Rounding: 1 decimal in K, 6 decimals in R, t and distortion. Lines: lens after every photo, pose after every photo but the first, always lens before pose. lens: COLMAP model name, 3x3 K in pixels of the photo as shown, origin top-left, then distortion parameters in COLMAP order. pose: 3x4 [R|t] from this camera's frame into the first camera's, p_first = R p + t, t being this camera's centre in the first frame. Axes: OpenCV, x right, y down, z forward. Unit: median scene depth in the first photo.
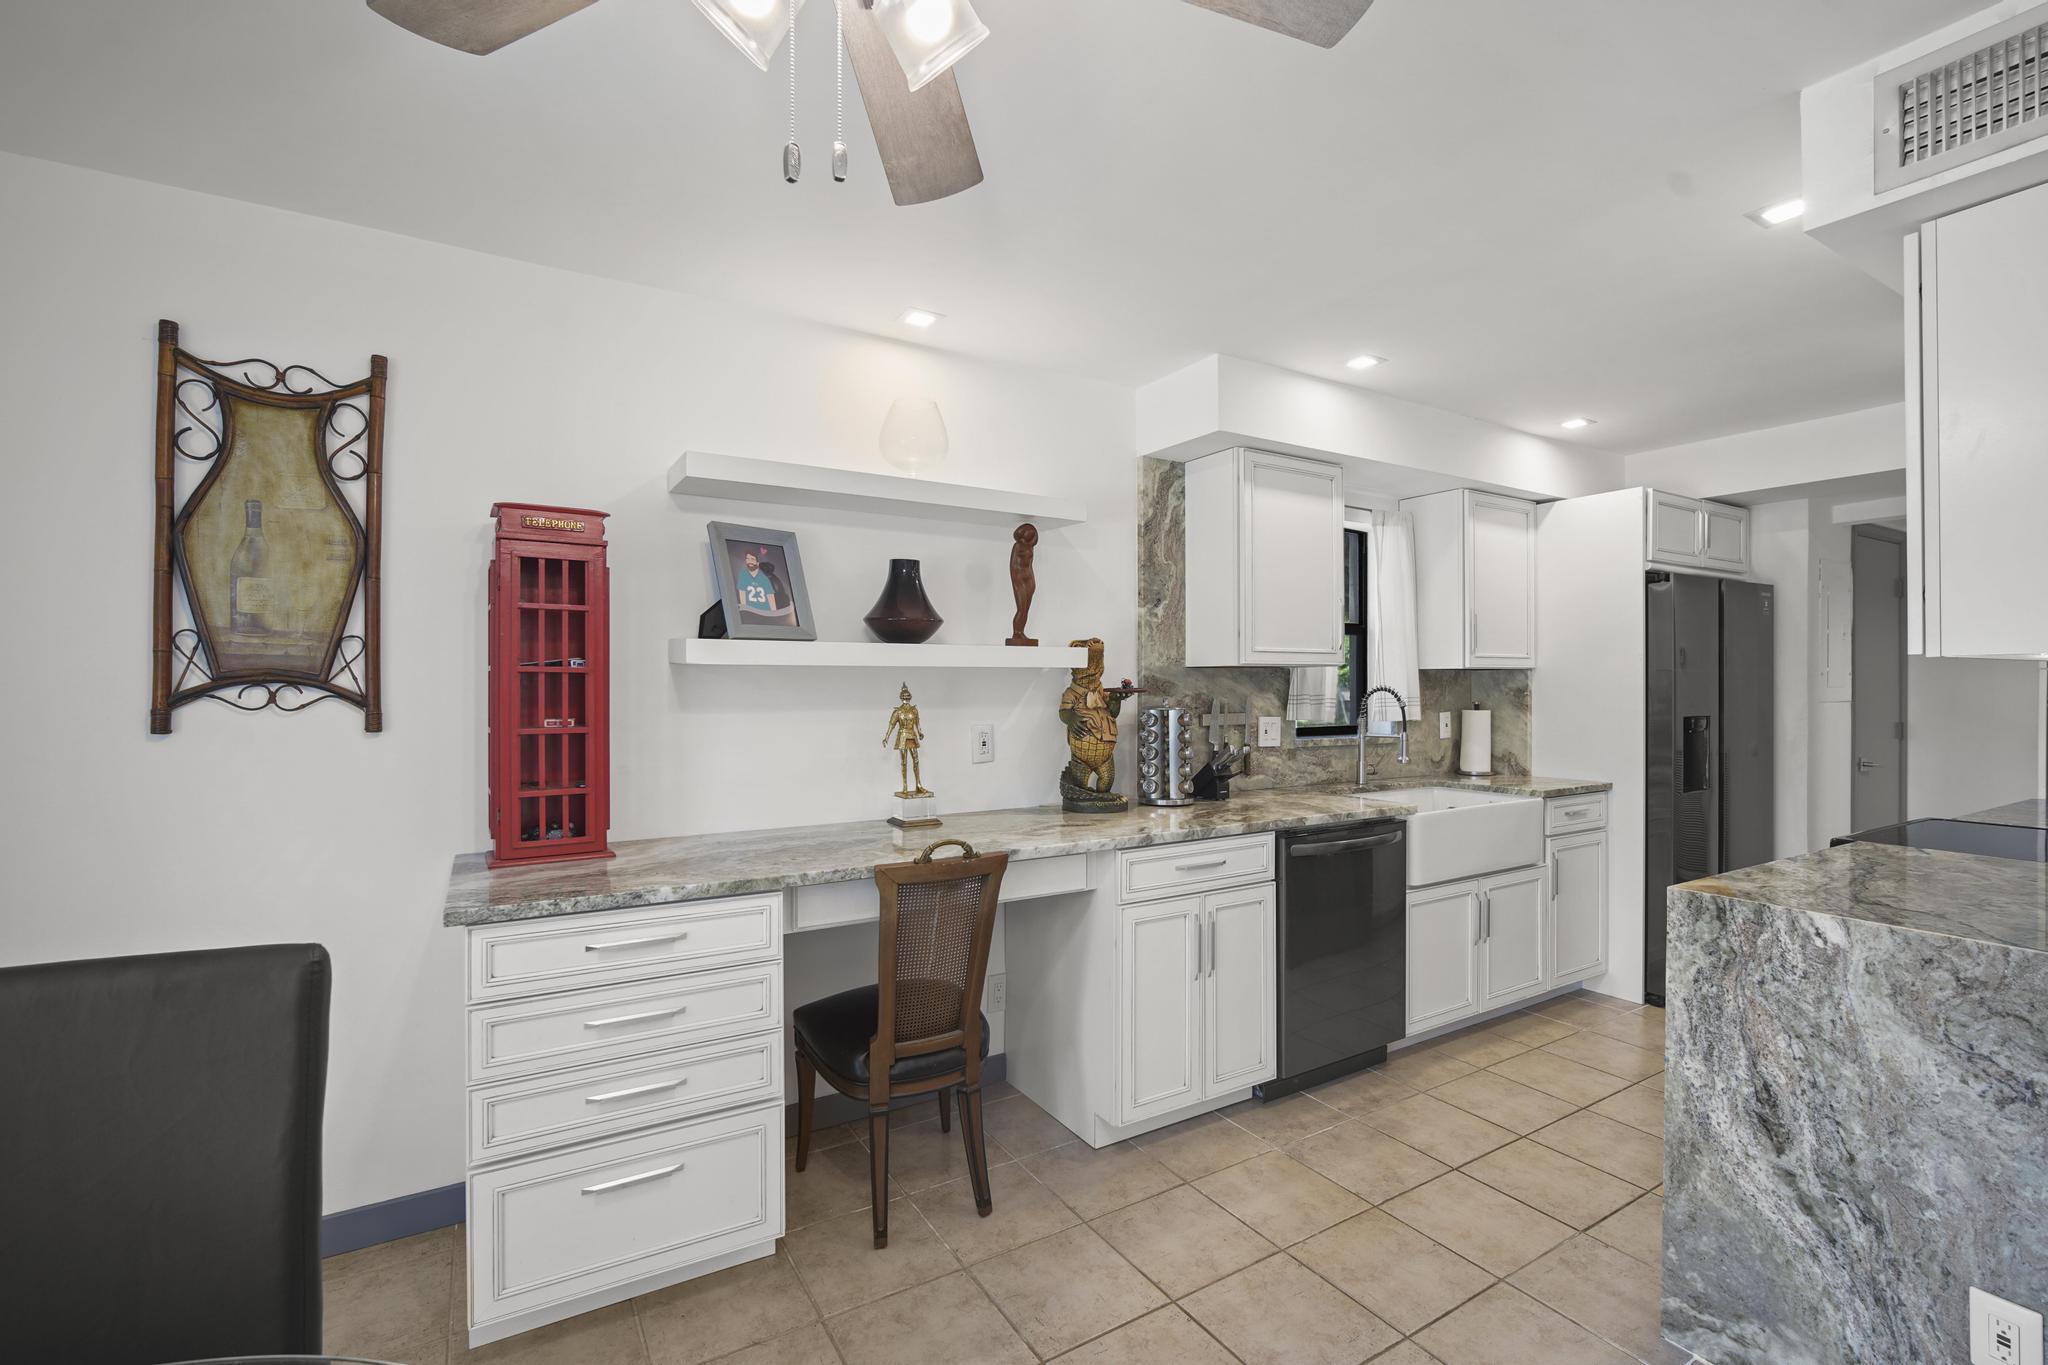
lens RADIAL K [[896.8, 0, 1024.0], [0, 896.8, 682.5], [0, 0, 1]] dist [-0.012148, 0.003692]
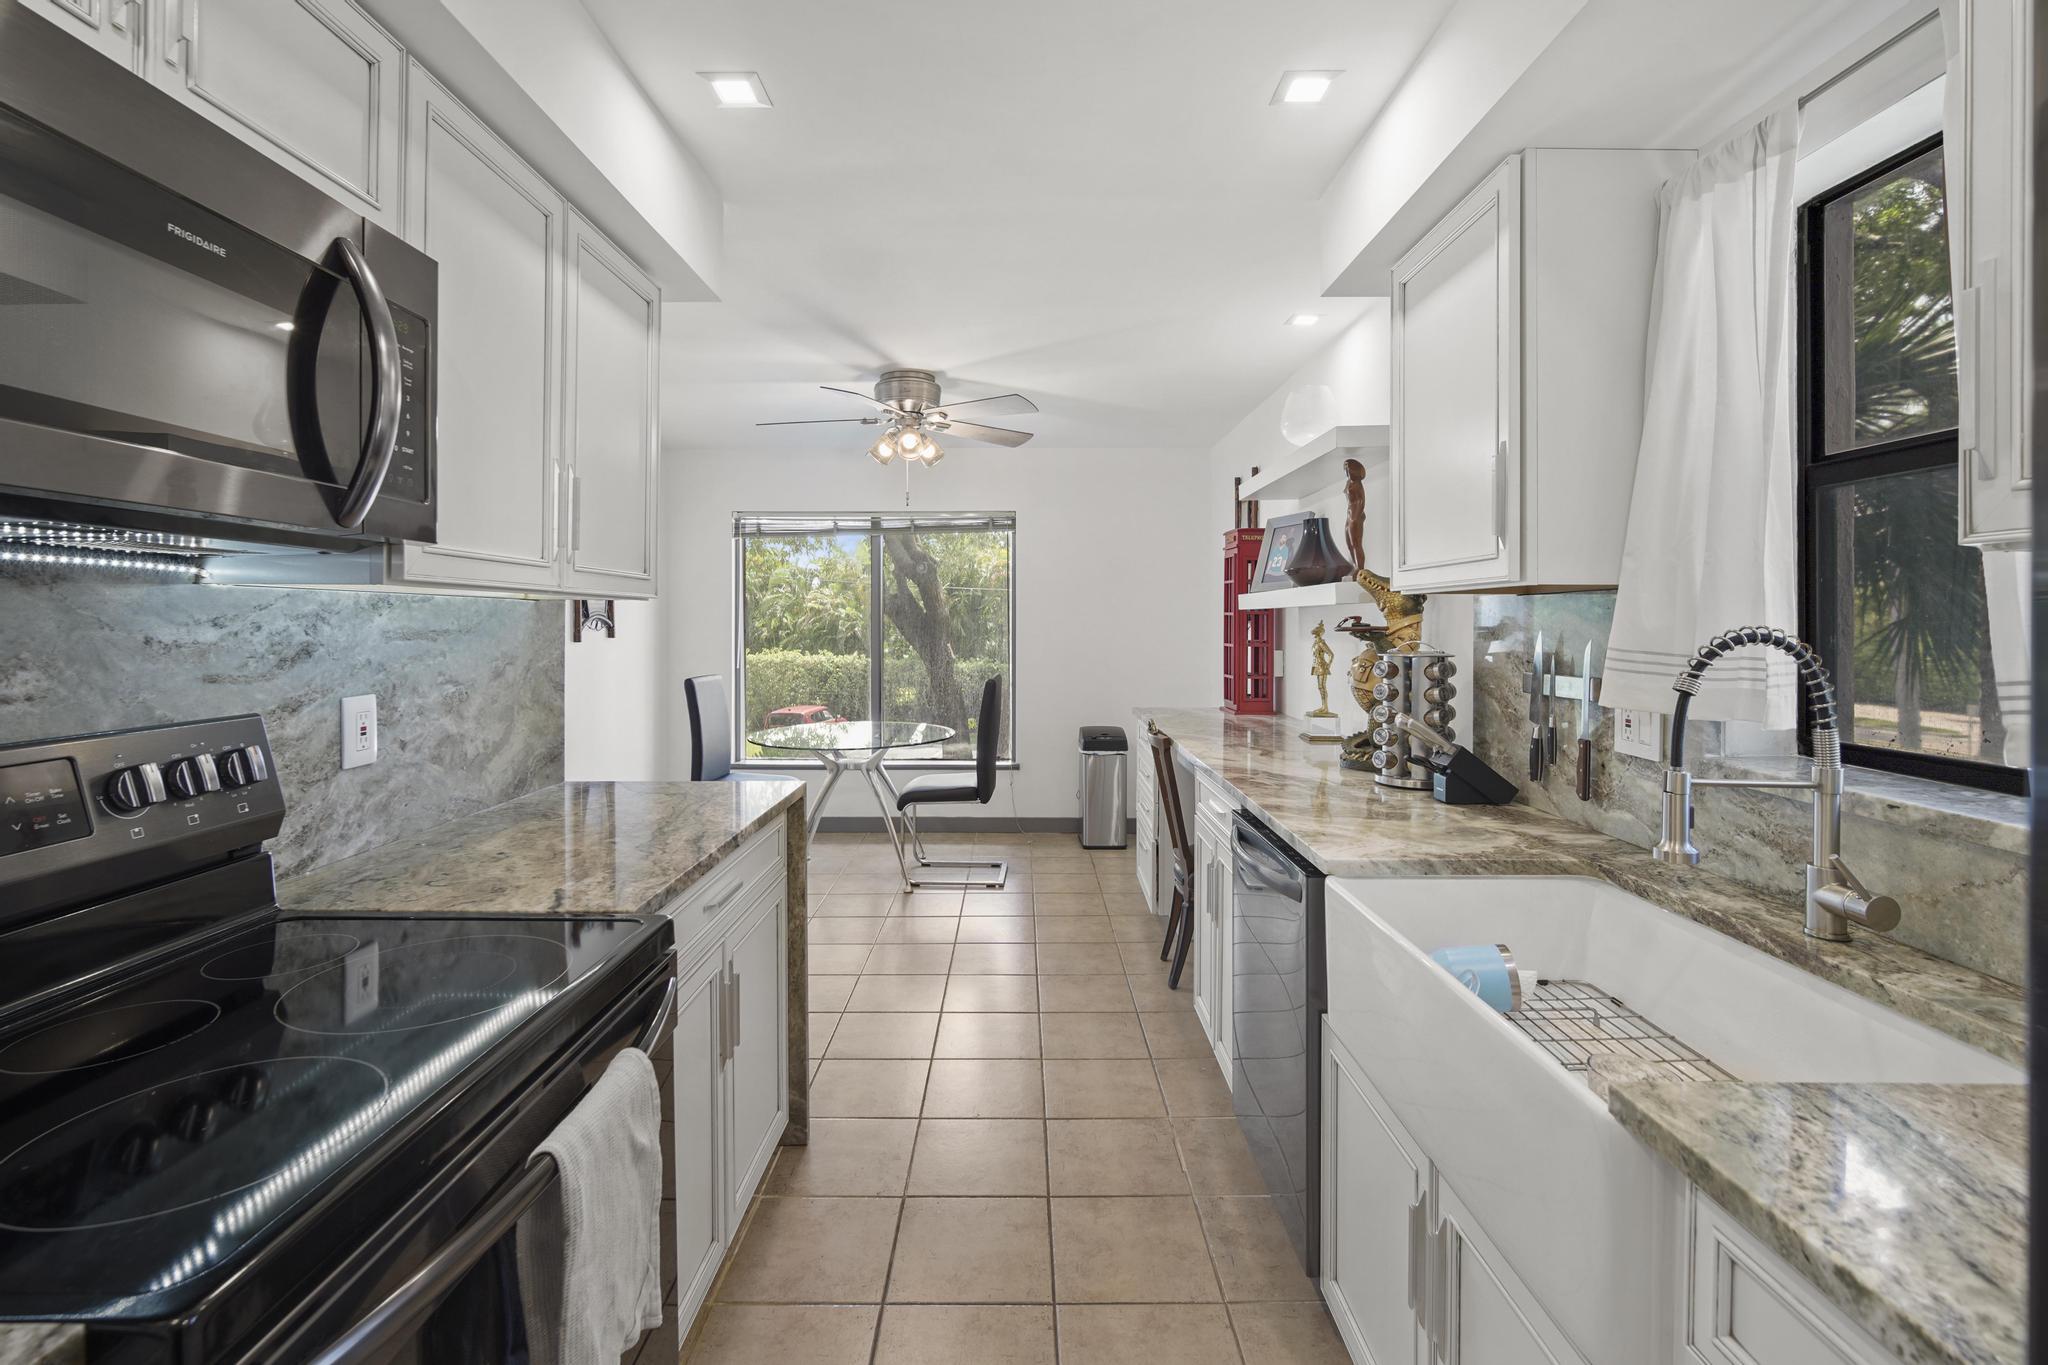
lens RADIAL K [[915.4, 0, 1023.7], [0, 915.4, 622.4], [0, 0, 1]] dist [-0.015112, 0.005434]
pose [[-0.511242, 0.000979, -0.859436, 1.215711], [-0.000220, 0.999999, 0.001270, 0.001552], [0.859437, 0.000838, -0.511241, 1.395070]]
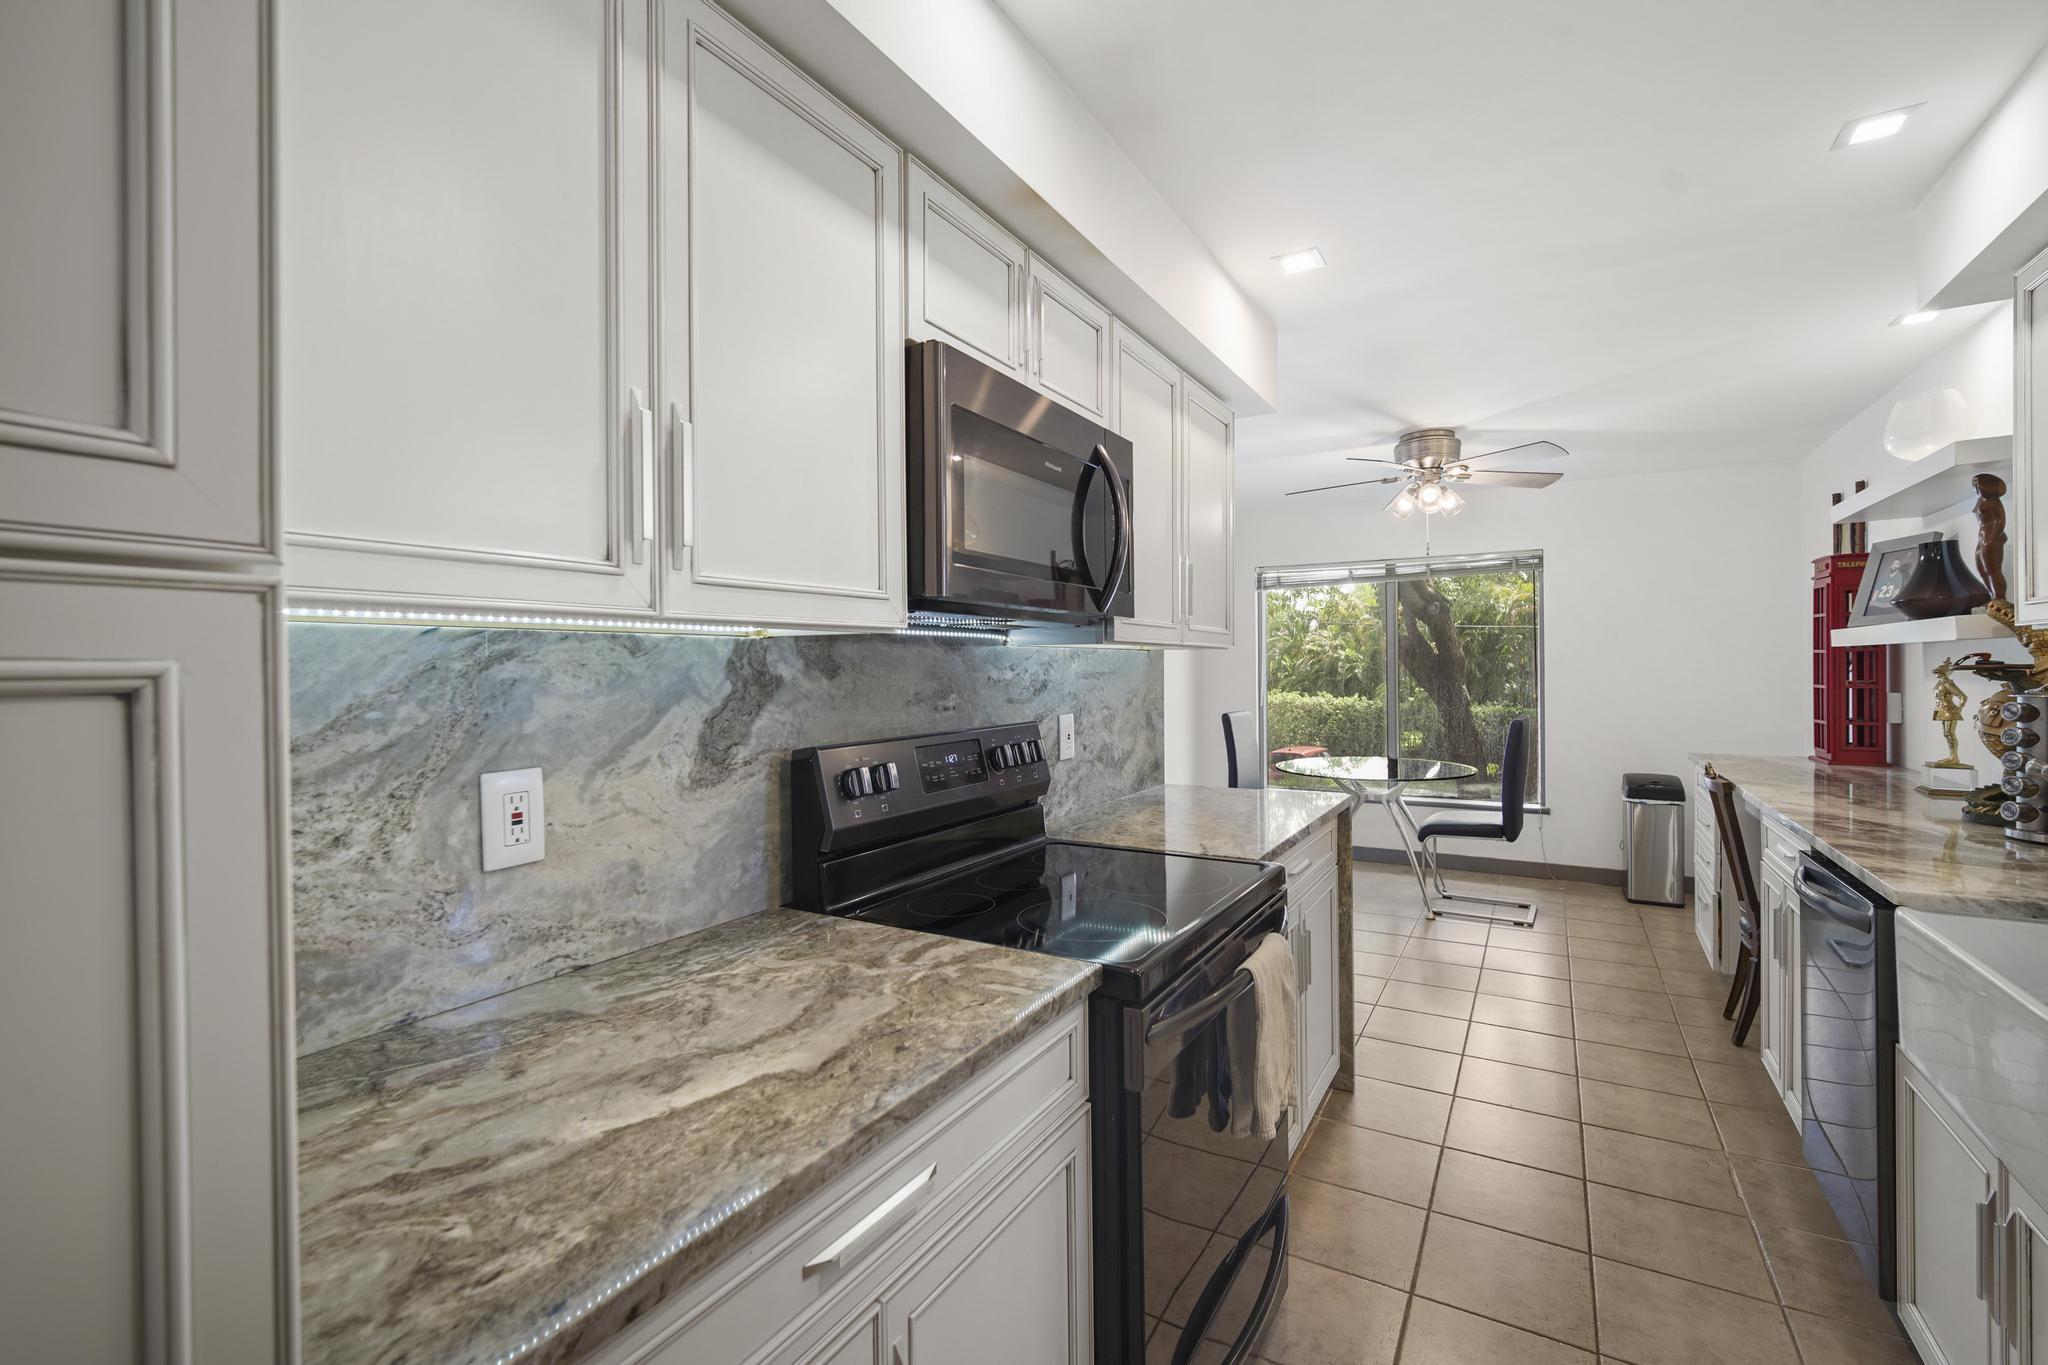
lens RADIAL K [[899.4, 0, 1027.3], [0, 899.4, 666.2], [0, 0, 1]] dist [-0.014053, 0.005606]
pose [[-0.875623, 0.007769, -0.482932, 1.421436], [0.008663, 0.999962, 0.000378, 0.000404], [0.482917, -0.003853, -0.875658, 1.513814]]
